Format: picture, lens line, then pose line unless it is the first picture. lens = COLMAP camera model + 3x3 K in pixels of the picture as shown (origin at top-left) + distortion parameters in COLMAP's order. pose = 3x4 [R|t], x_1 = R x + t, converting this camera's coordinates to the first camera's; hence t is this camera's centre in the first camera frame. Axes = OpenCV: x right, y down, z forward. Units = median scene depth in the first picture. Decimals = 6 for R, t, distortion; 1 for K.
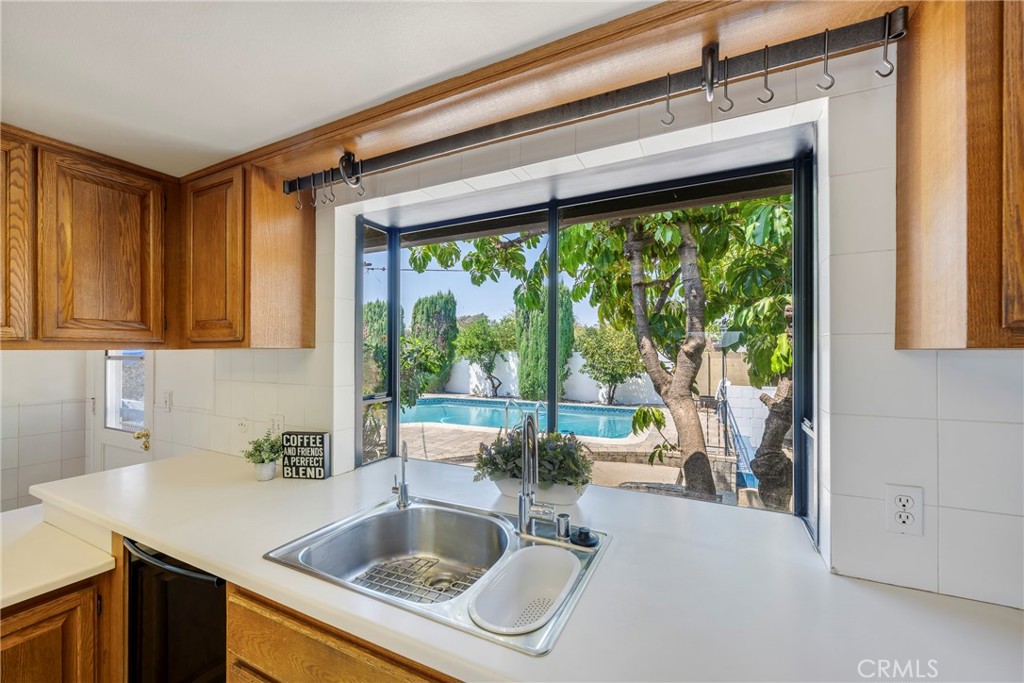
lens RADIAL K [[409.4, 0, 514.9], [0, 409.4, 349.9], [0, 0, 1]] dist [-0.001120, -0.000168]
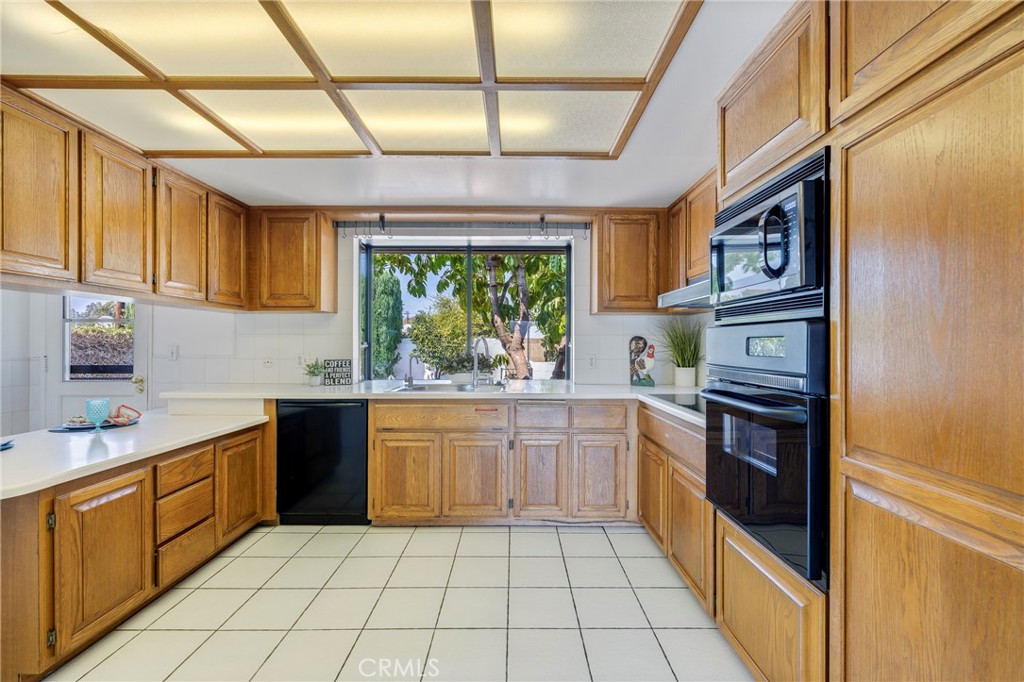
lens RADIAL K [[418.3, 0, 514.0], [0, 418.3, 347.6], [0, 0, 1]] dist [0.002660, -0.000992]
pose [[0.899077, -0.001584, 0.437787, -0.446858], [-0.004251, 0.999915, 0.012348, 0.088416], [-0.437770, -0.012963, 0.898994, -0.711570]]
